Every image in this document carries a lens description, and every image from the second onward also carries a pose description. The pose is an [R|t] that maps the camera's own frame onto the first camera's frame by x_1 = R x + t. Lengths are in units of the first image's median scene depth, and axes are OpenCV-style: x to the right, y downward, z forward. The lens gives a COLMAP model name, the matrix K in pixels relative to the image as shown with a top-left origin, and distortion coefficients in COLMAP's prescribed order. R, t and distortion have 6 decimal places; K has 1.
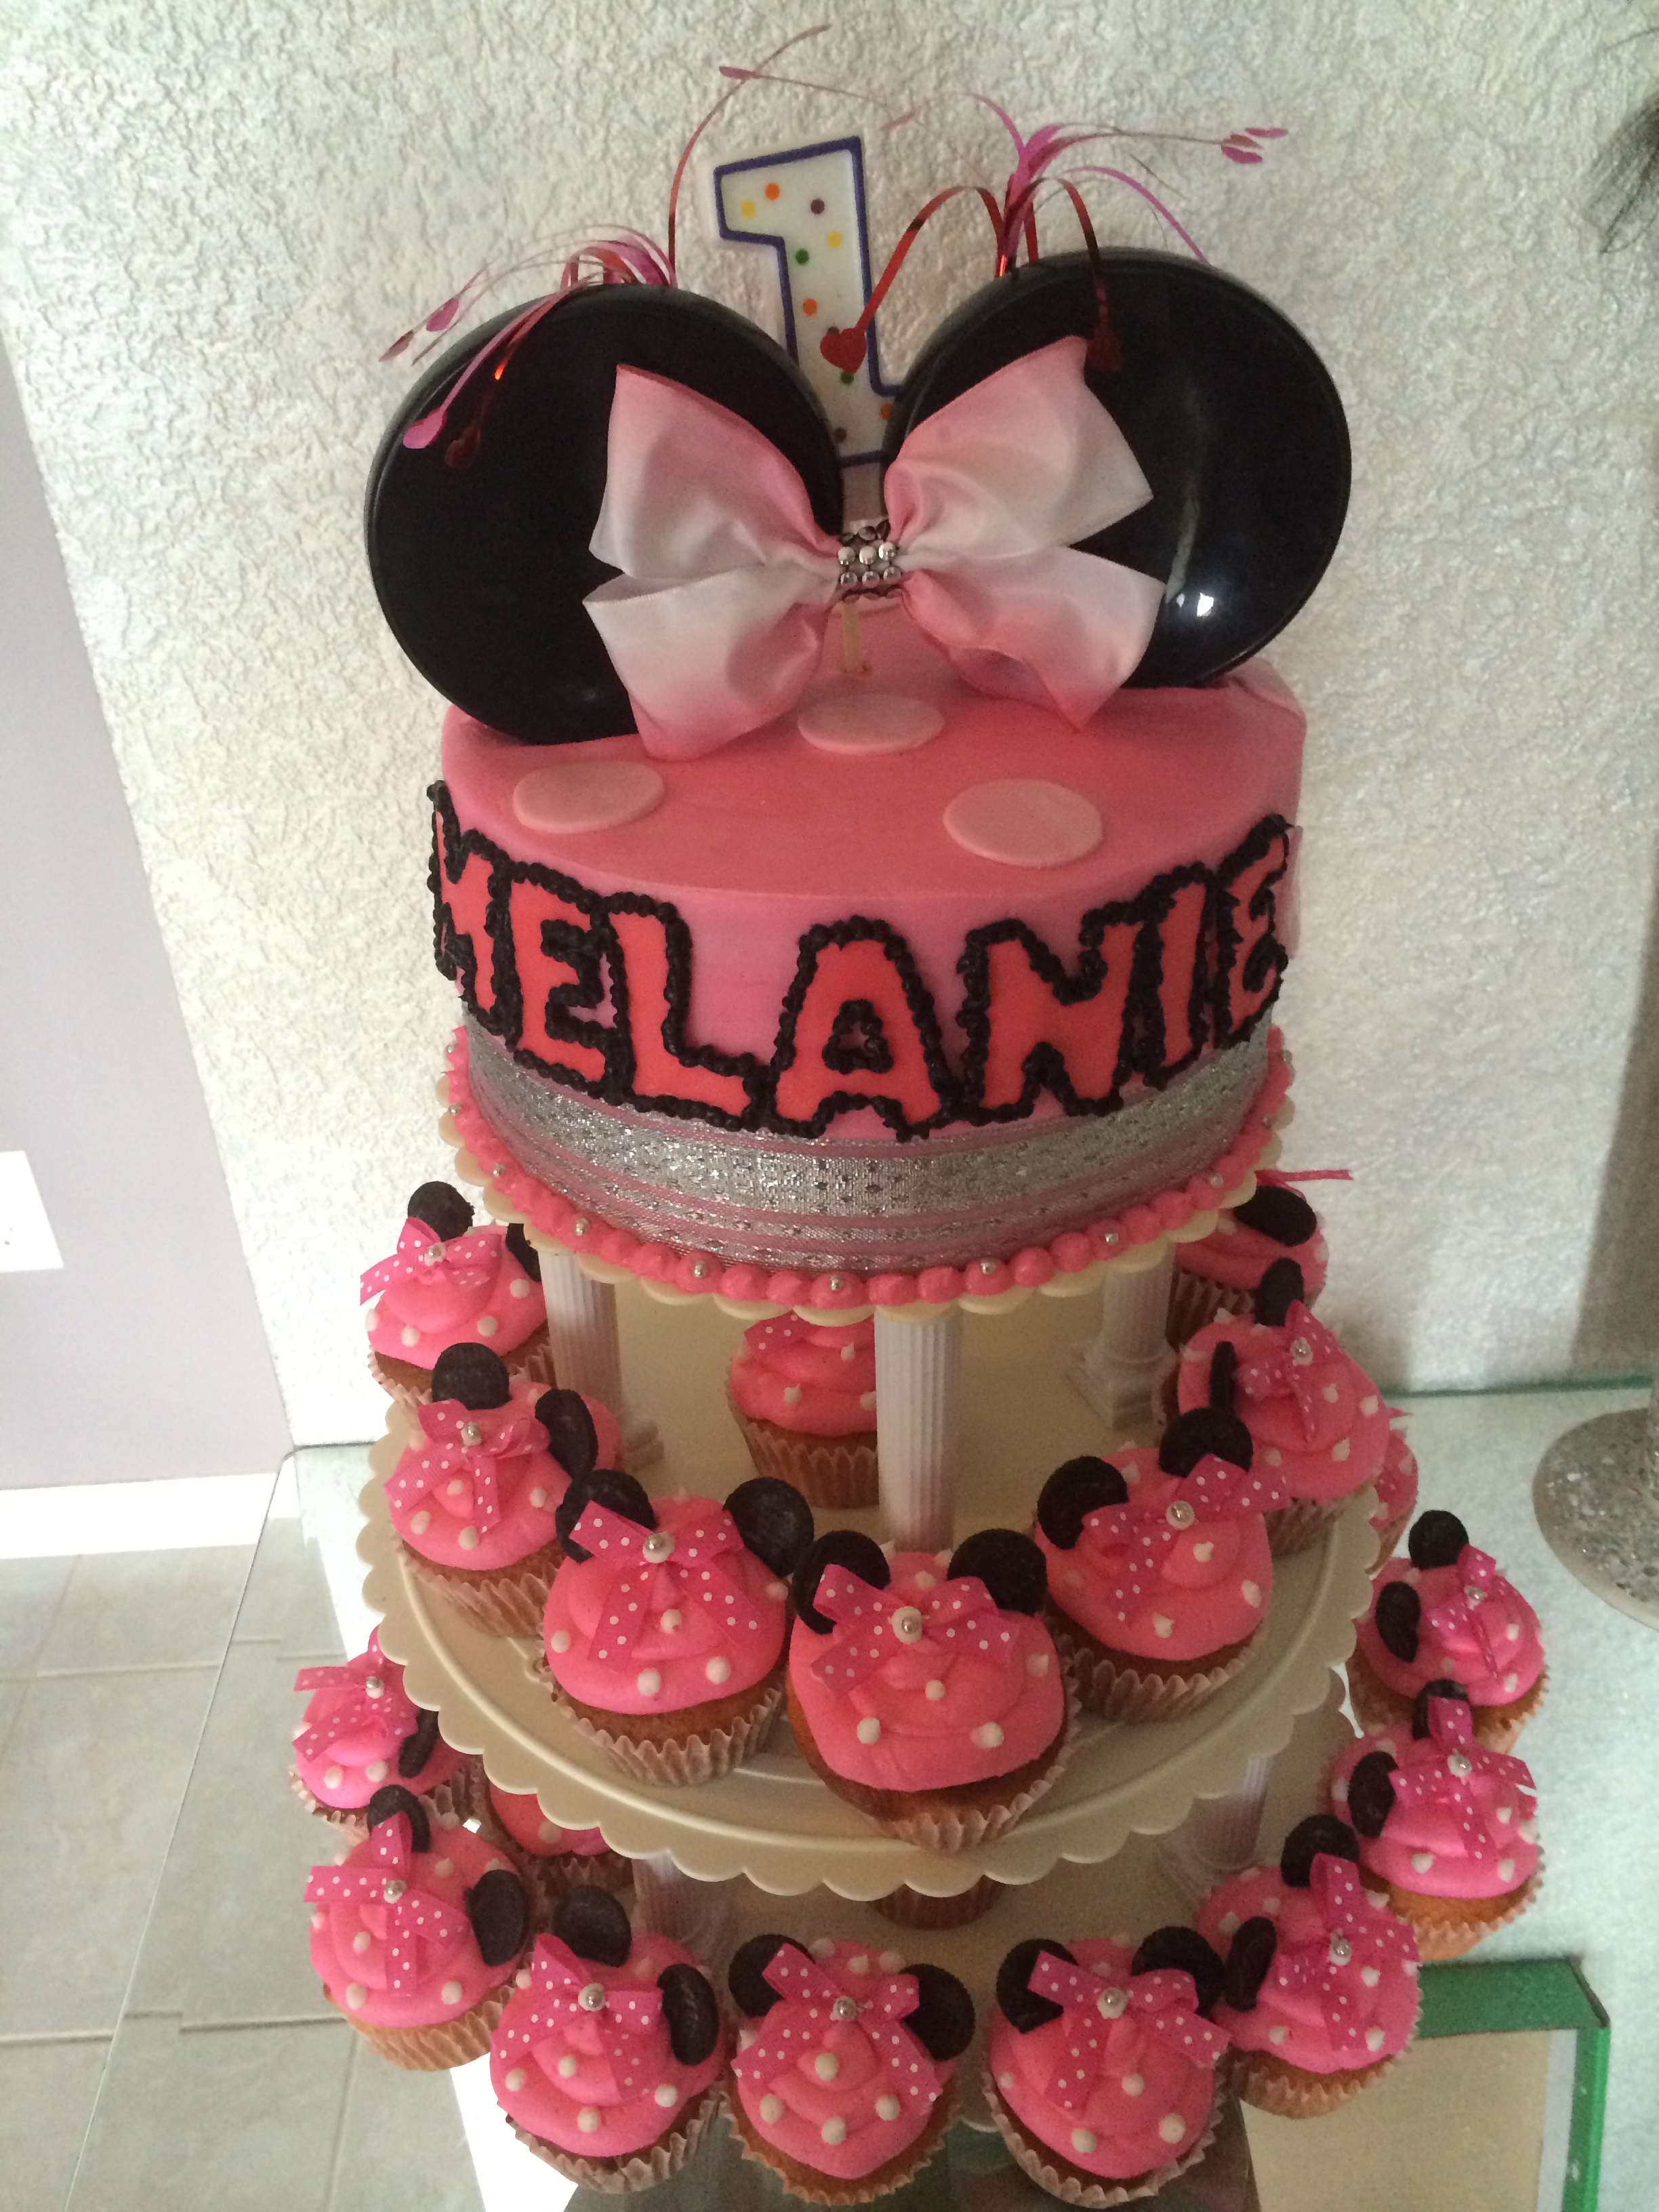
lens RADIAL K [[1945.9, 0, 821.0], [0, 1945.9, 1115.1], [0, 0, 1]] dist [0.071362, -0.111269]
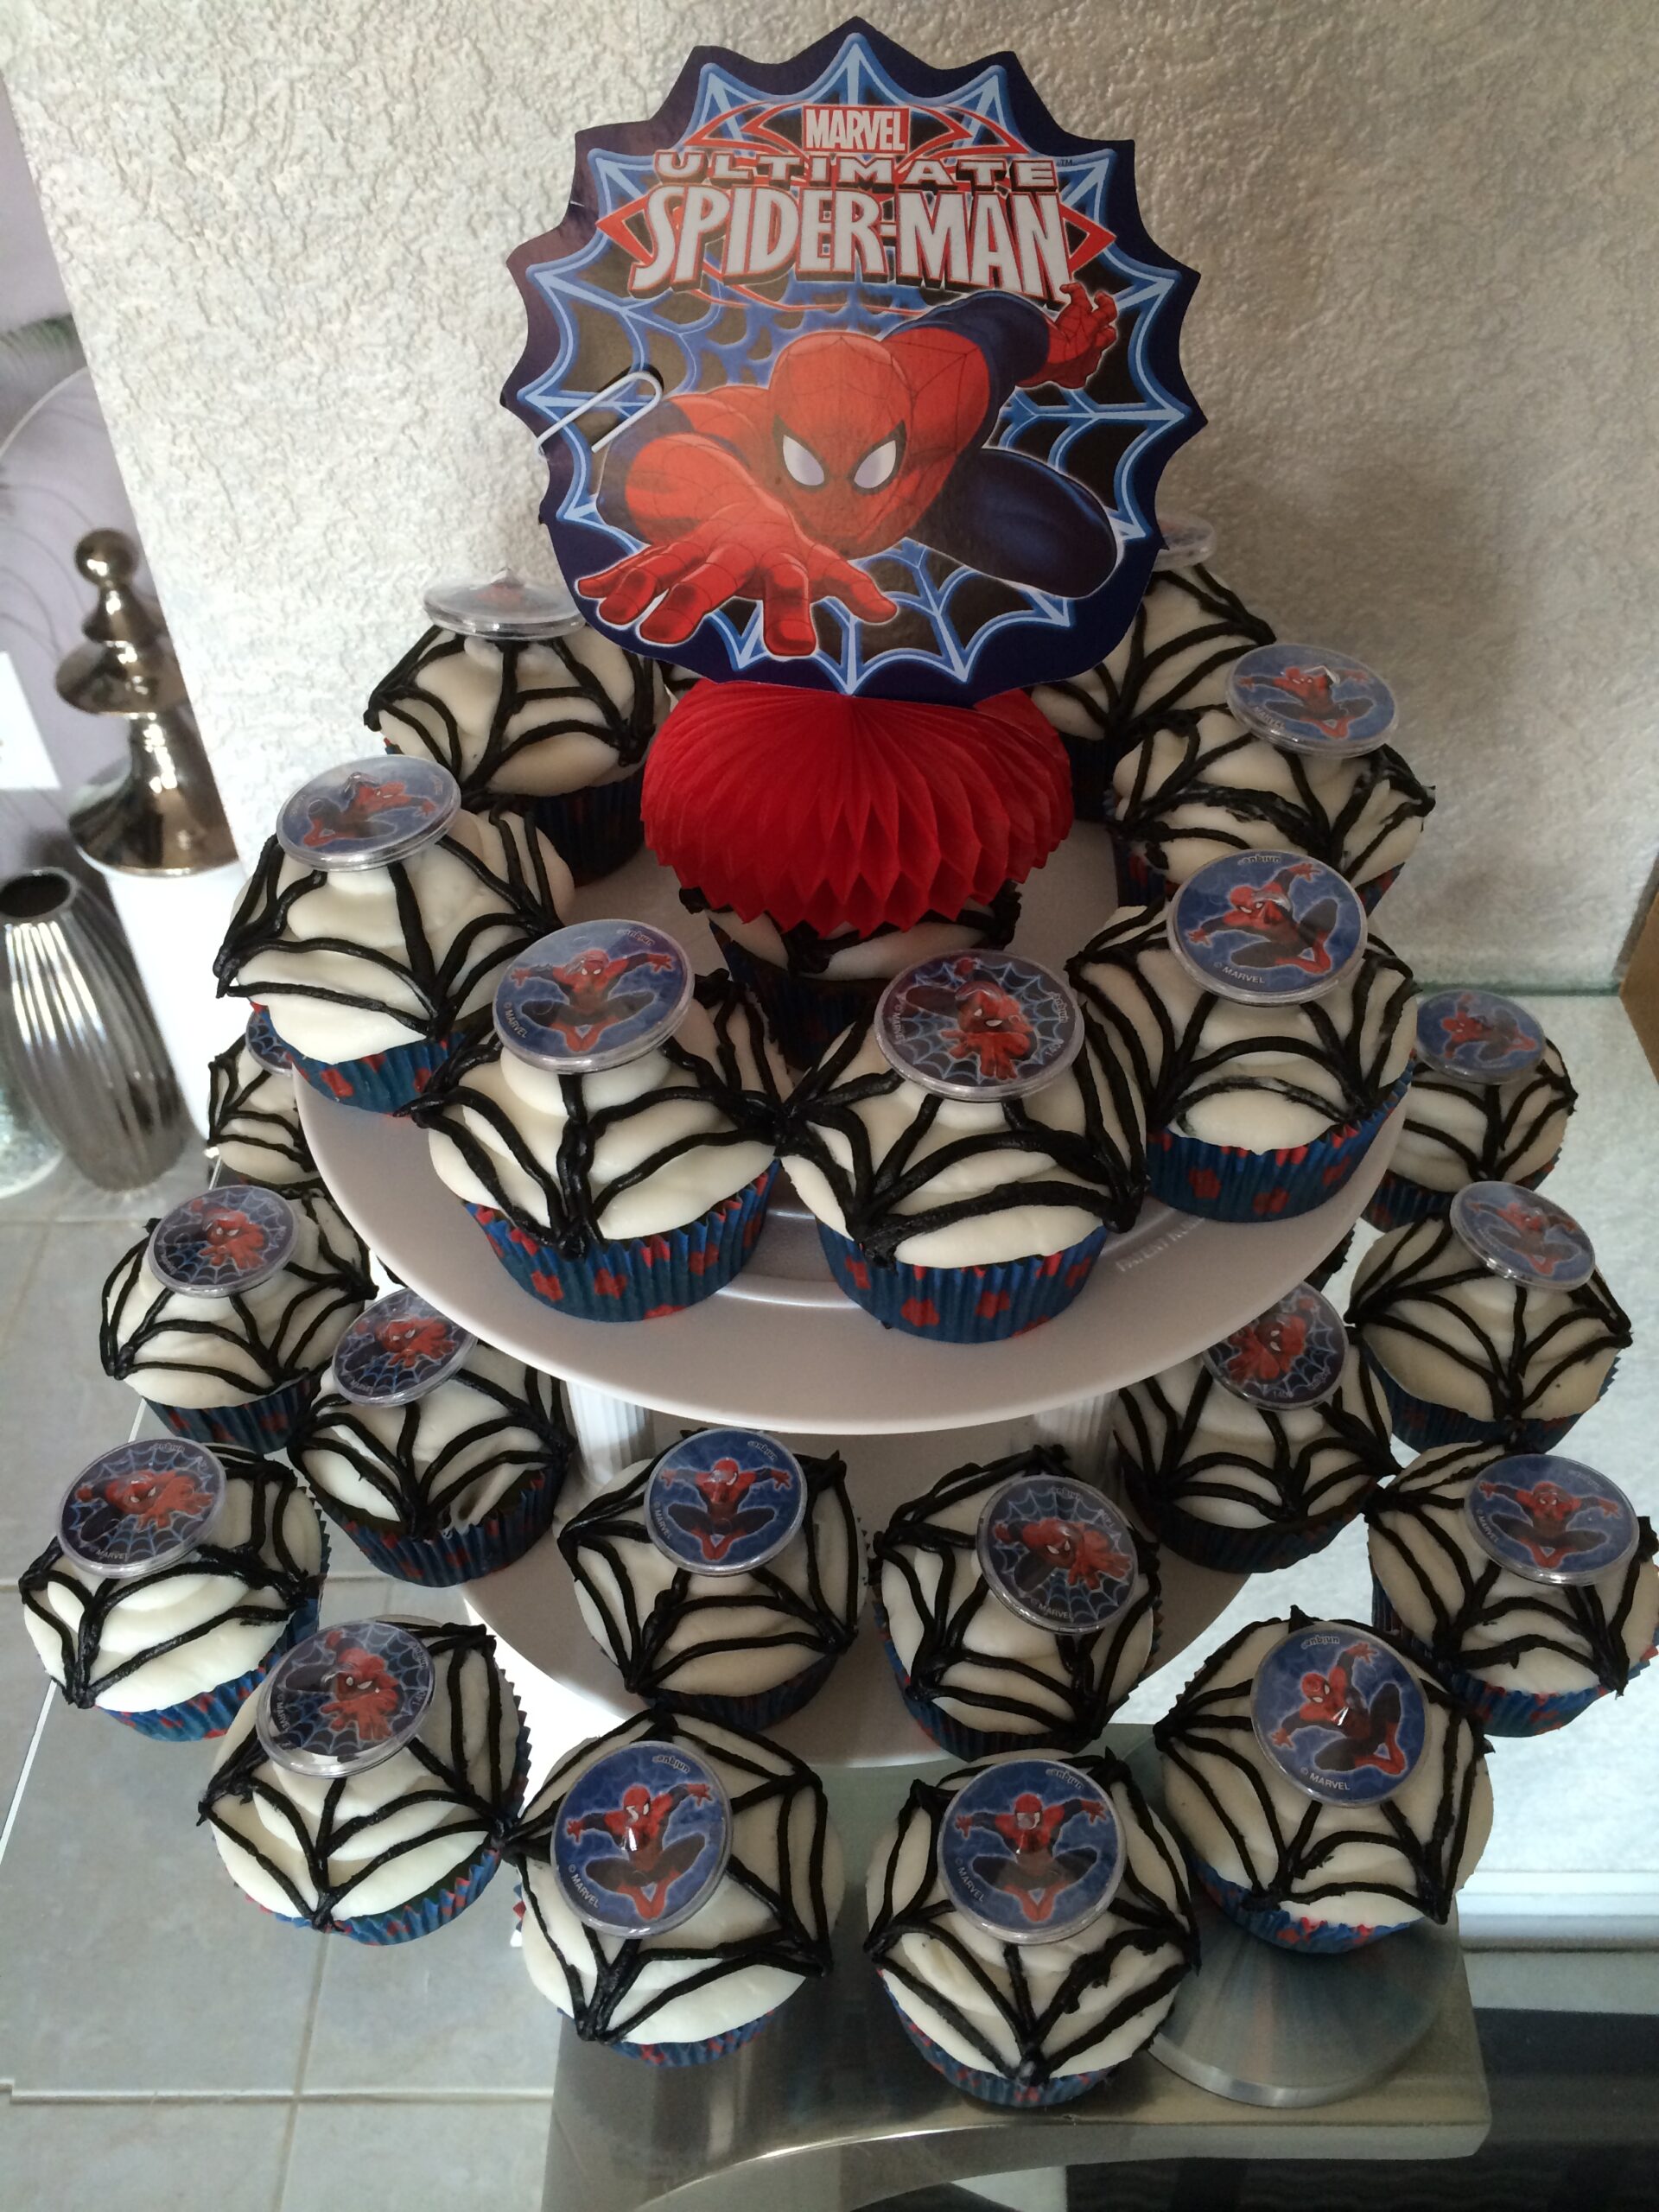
lens RADIAL K [[1945.9, 0, 821.3], [0, 1945.9, 1112.2], [0, 0, 1]] dist [0.071362, -0.111269]
pose [[0.998731, 0.045701, -0.021181, -0.030438], [-0.040170, 0.976339, 0.212482, 0.042719], [0.030390, -0.211362, 0.976935, 0.245127]]
